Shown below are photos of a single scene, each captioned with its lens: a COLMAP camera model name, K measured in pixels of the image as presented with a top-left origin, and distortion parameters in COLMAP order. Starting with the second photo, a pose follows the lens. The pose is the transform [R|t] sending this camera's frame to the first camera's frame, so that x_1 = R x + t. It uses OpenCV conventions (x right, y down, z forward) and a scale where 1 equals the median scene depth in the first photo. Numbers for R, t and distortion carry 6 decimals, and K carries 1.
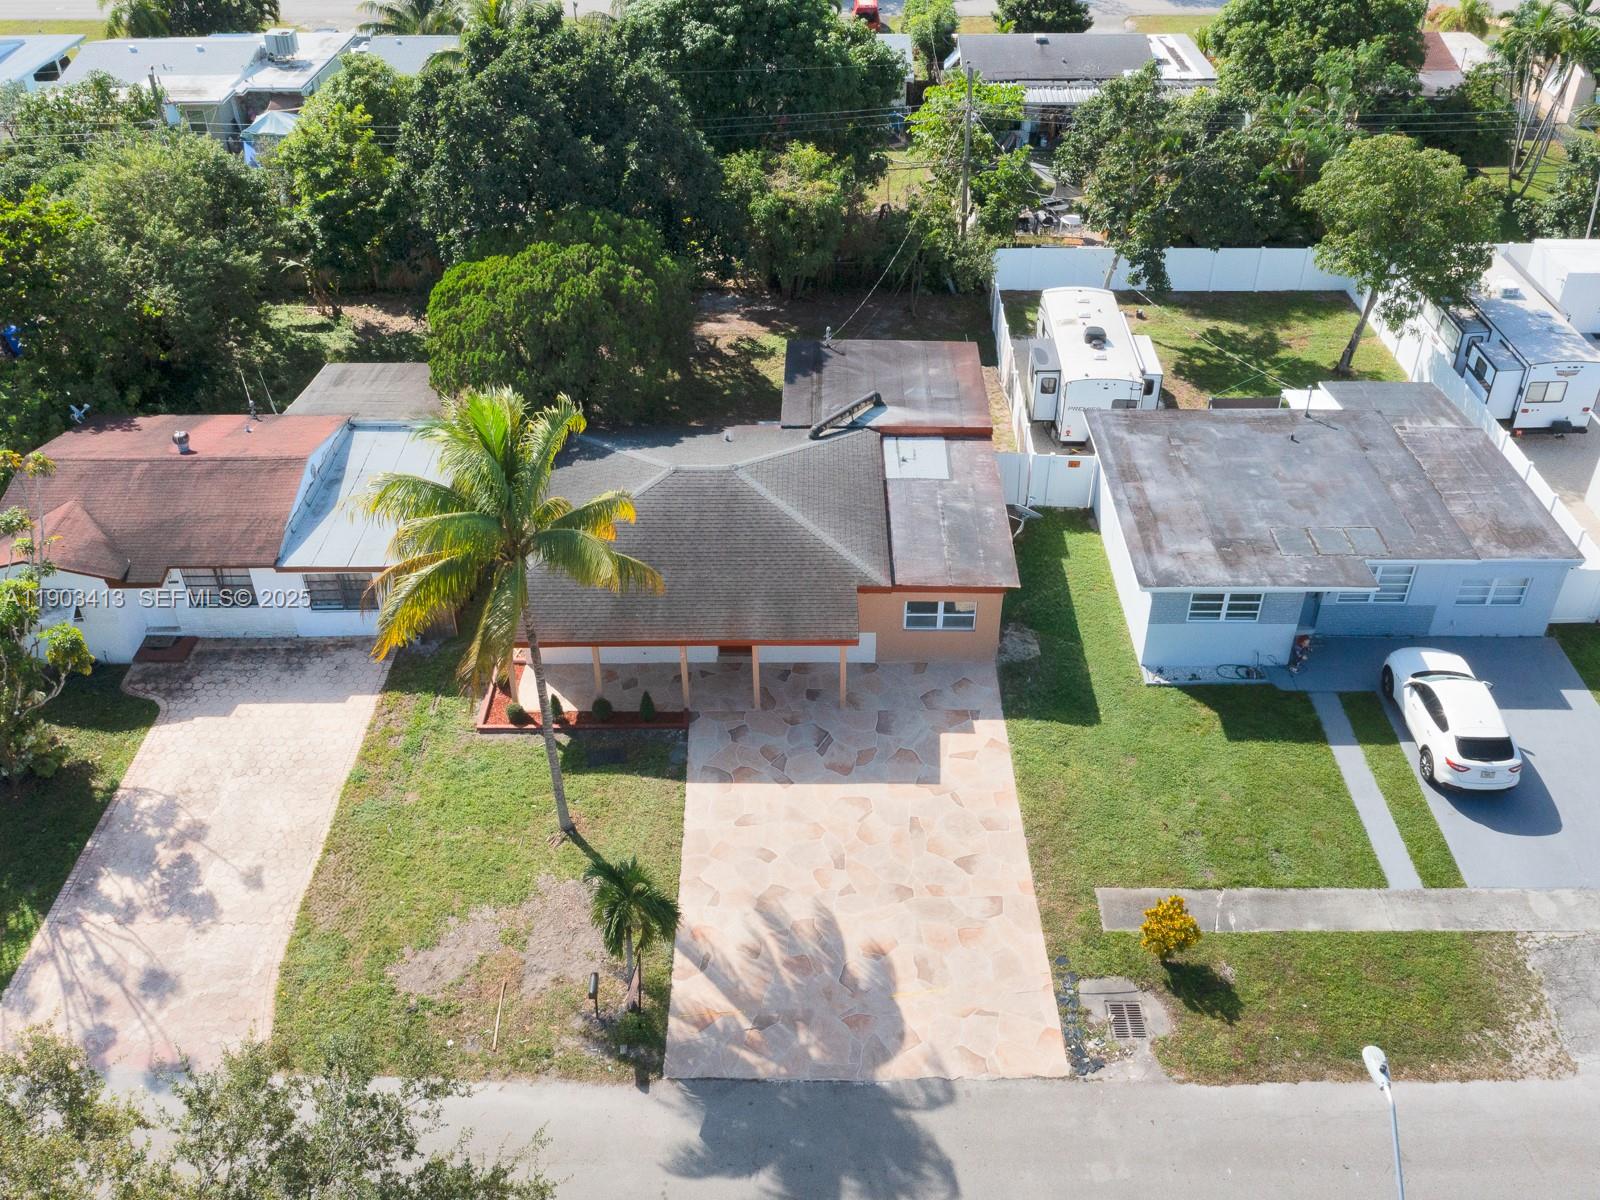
lens RADIAL K [[1419.9, 0, 795.7], [0, 1419.9, 600.1], [0, 0, 1]] dist [-0.022005, 0.019419]
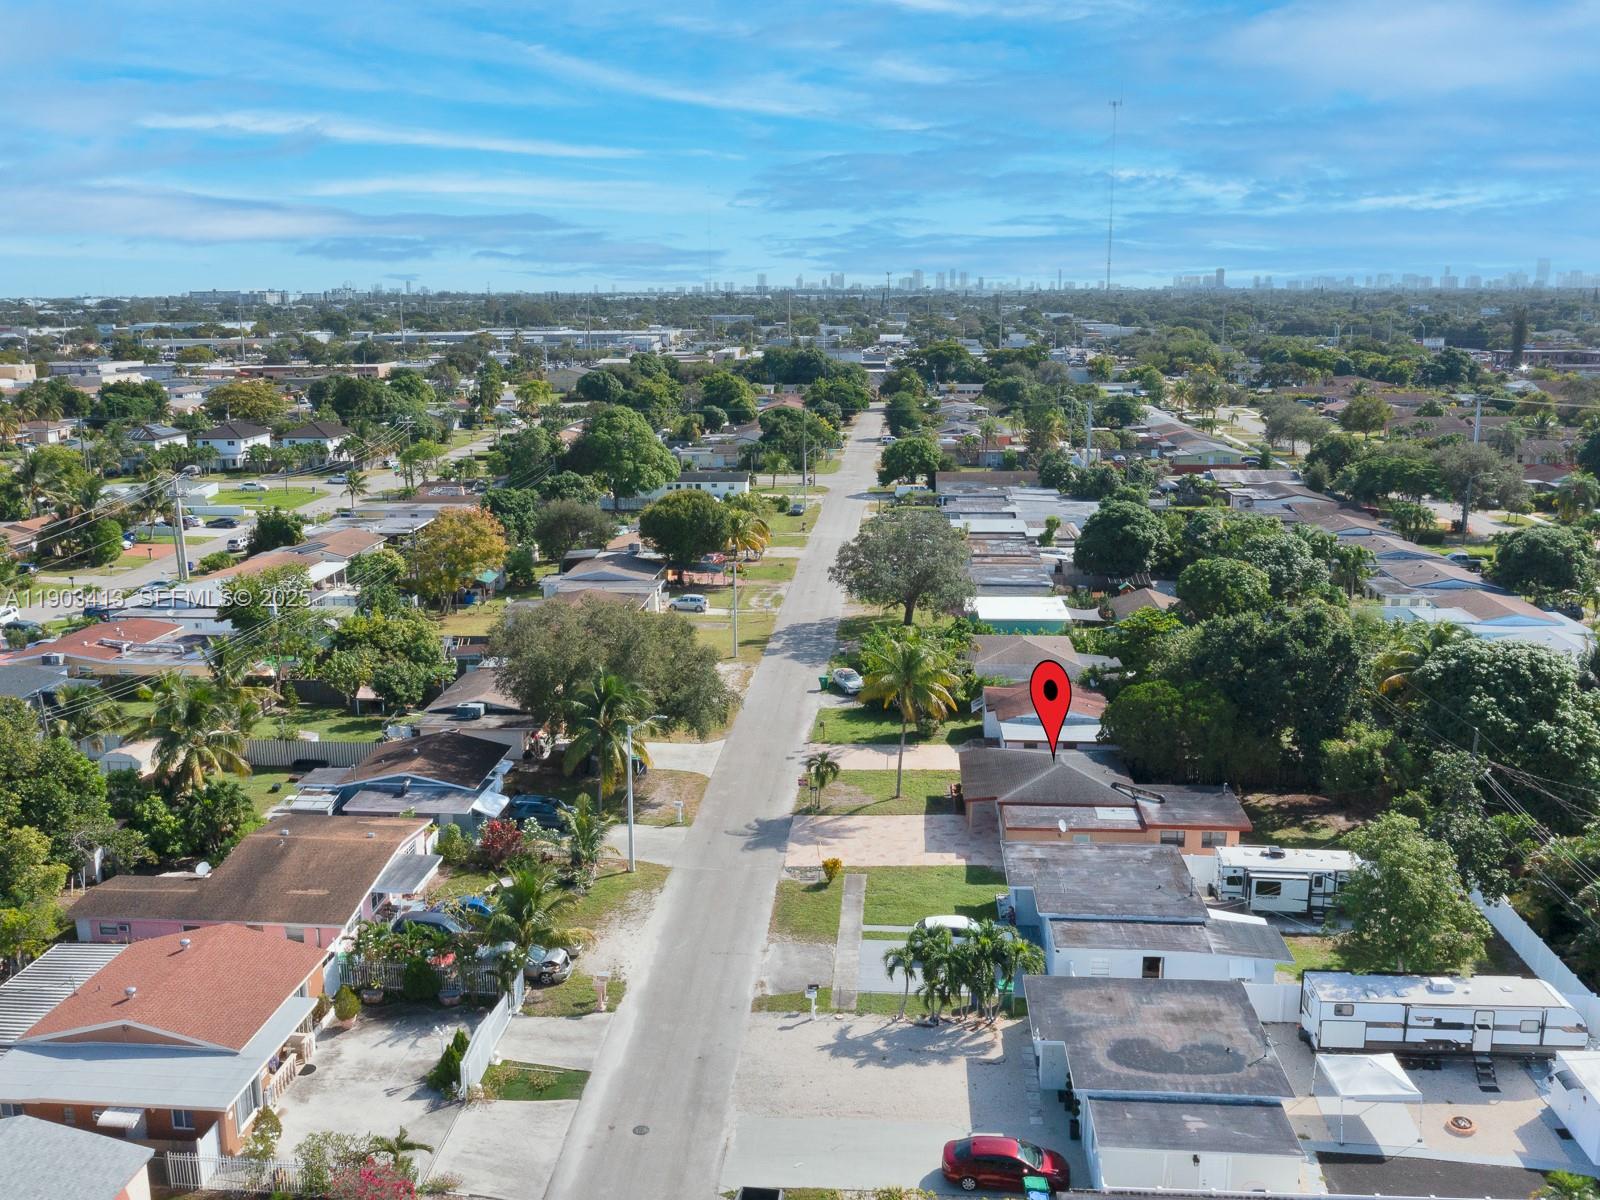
lens RADIAL K [[1419.9, 0, 795.7], [0, 1419.9, 600.1], [0, 0, 1]] dist [-0.022005, 0.019419]
pose [[-0.067147, 0.225227, -0.971990, 2.258653], [-0.578713, 0.784783, 0.221826, -0.588423], [0.812762, 0.577398, 0.077646, 0.361872]]
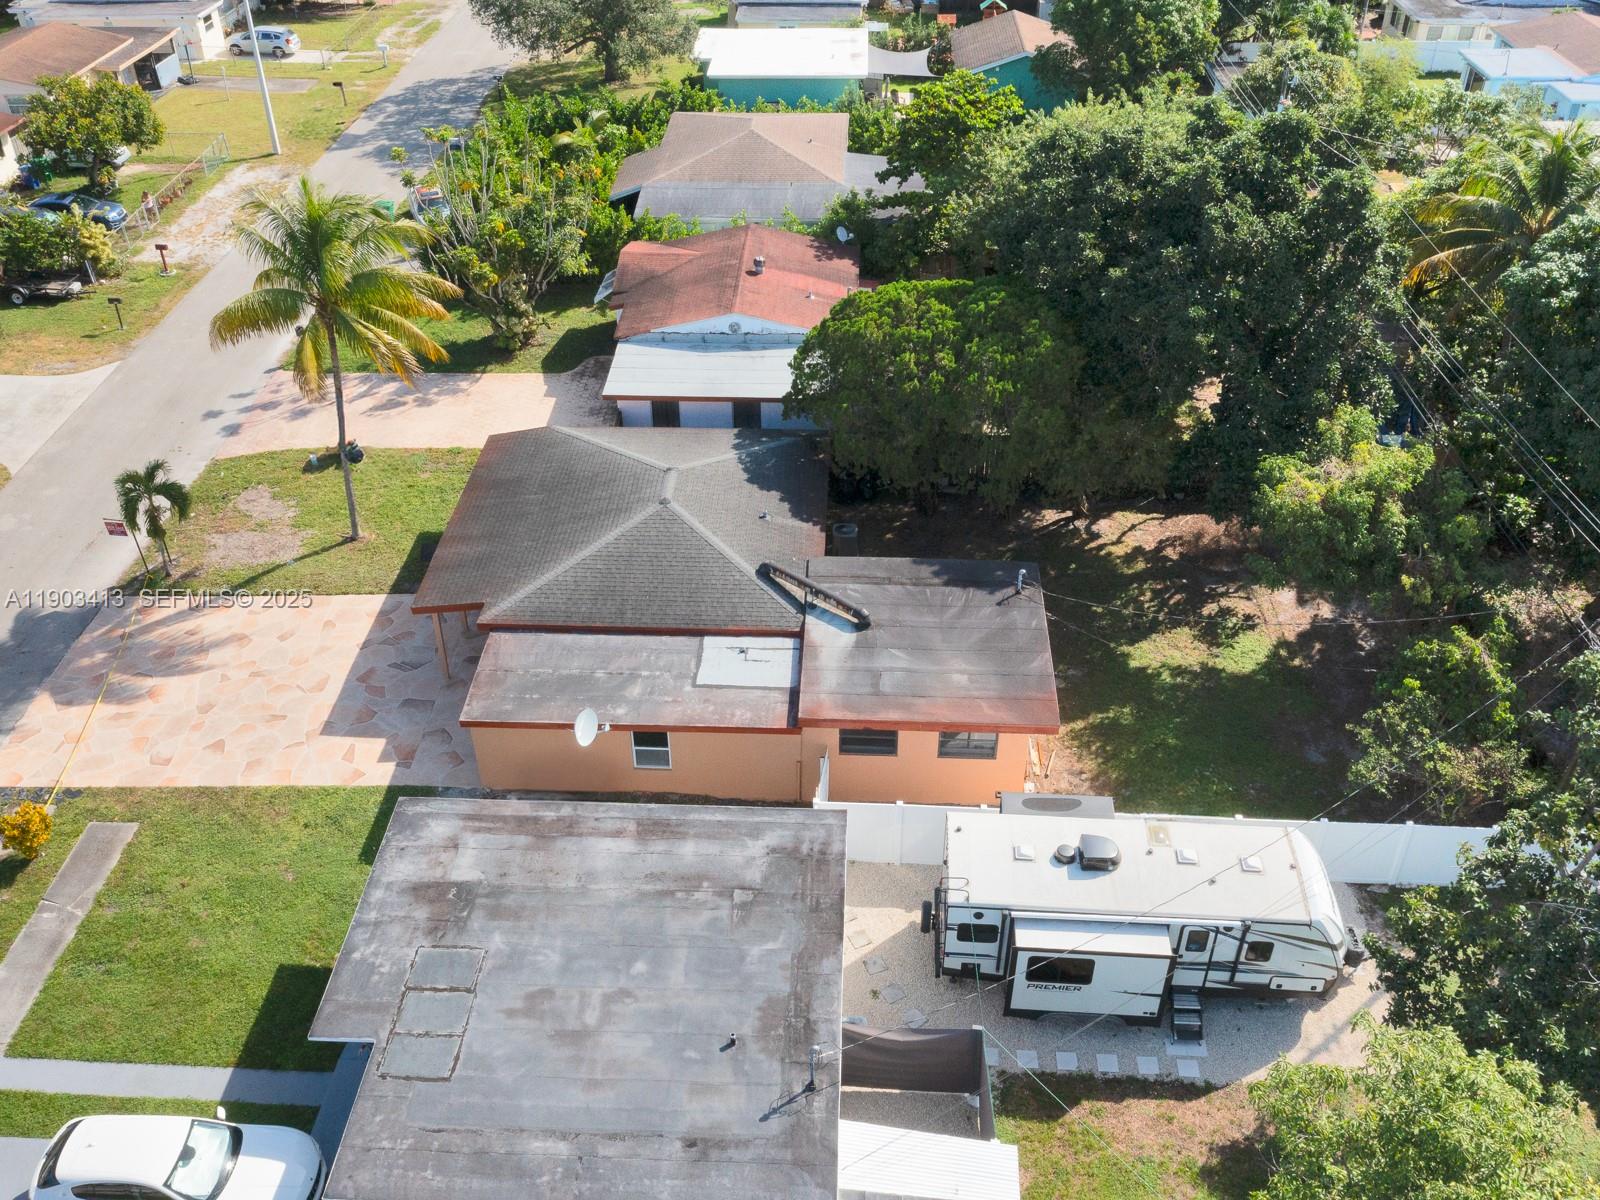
lens RADIAL K [[1419.9, 0, 795.7], [0, 1419.9, 600.1], [0, 0, 1]] dist [-0.022005, 0.019419]
pose [[-0.034854, 0.594800, -0.803117, 0.827519], [-0.578919, 0.643031, 0.501362, -0.630981], [0.814640, 0.482414, 0.321929, 0.855071]]
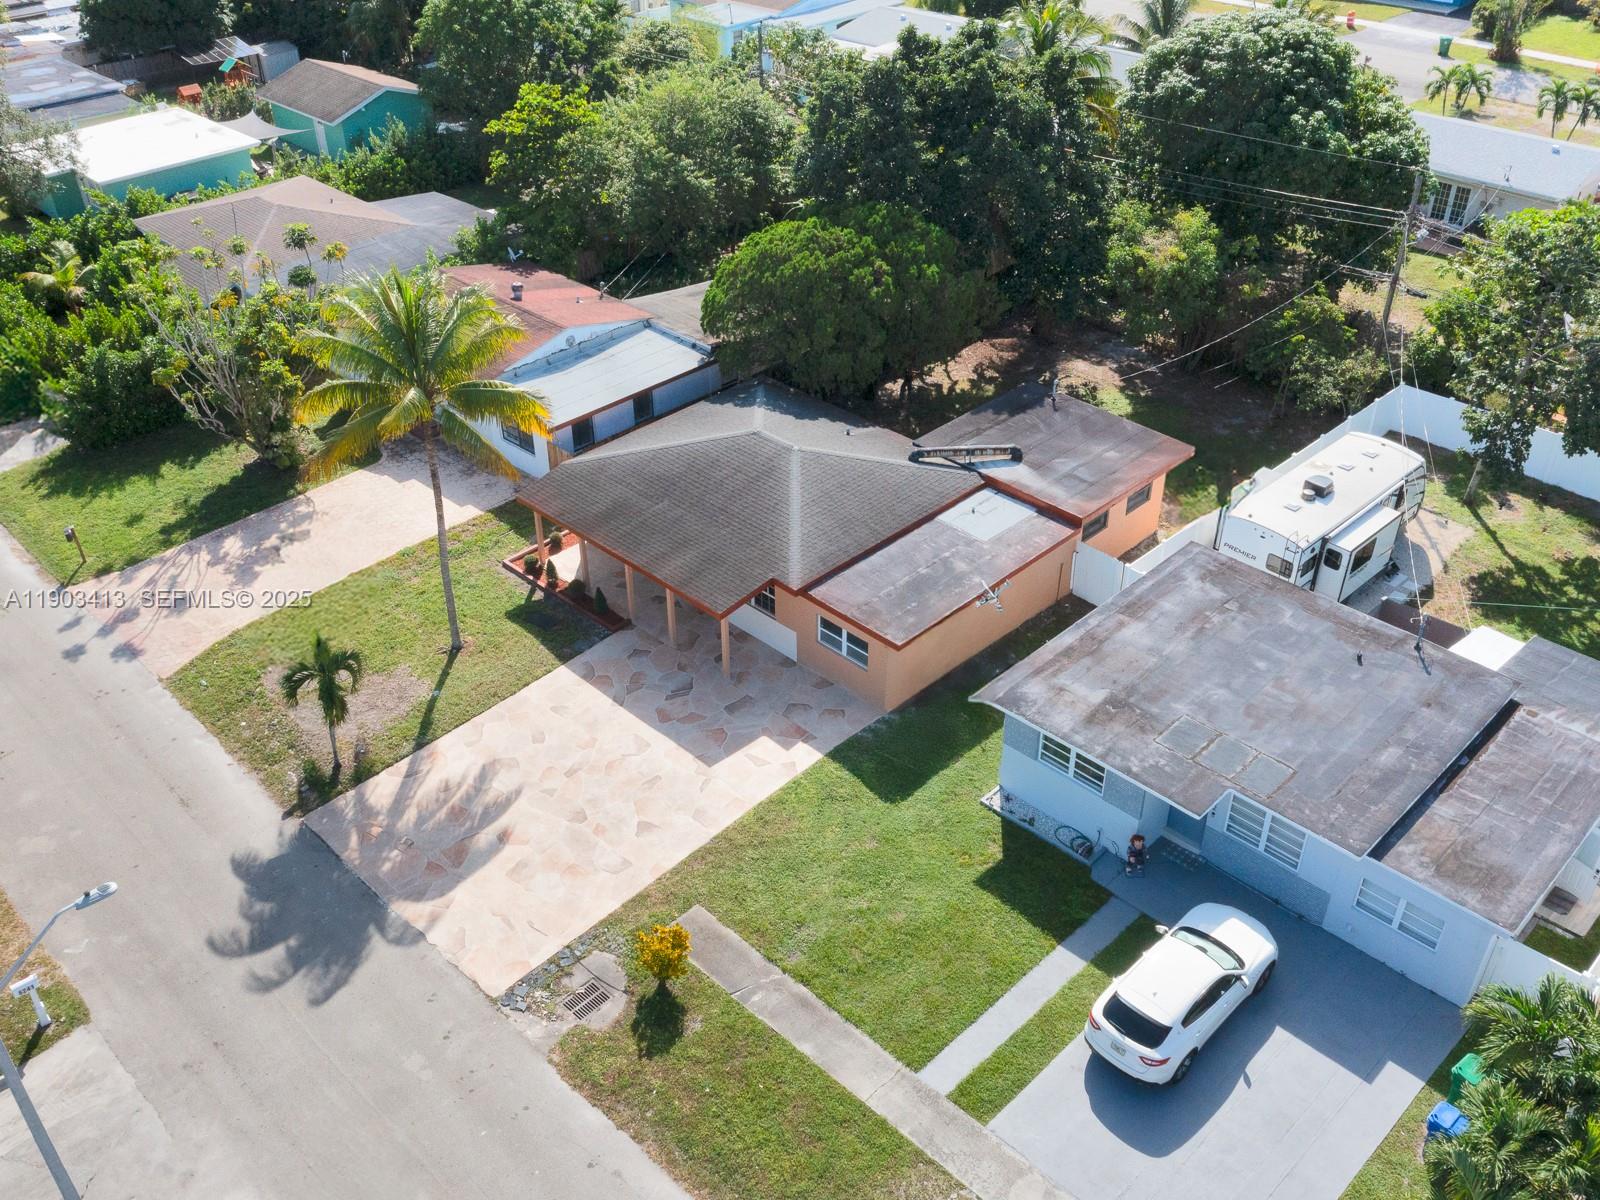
lens RADIAL K [[1419.9, 0, 795.7], [0, 1419.9, 600.1], [0, 0, 1]] dist [-0.022005, 0.019419]
pose [[0.717236, 0.398031, -0.571965, 0.663710], [-0.404925, 0.906071, 0.122765, -0.130840], [0.567105, 0.143552, 0.811039, 0.156648]]
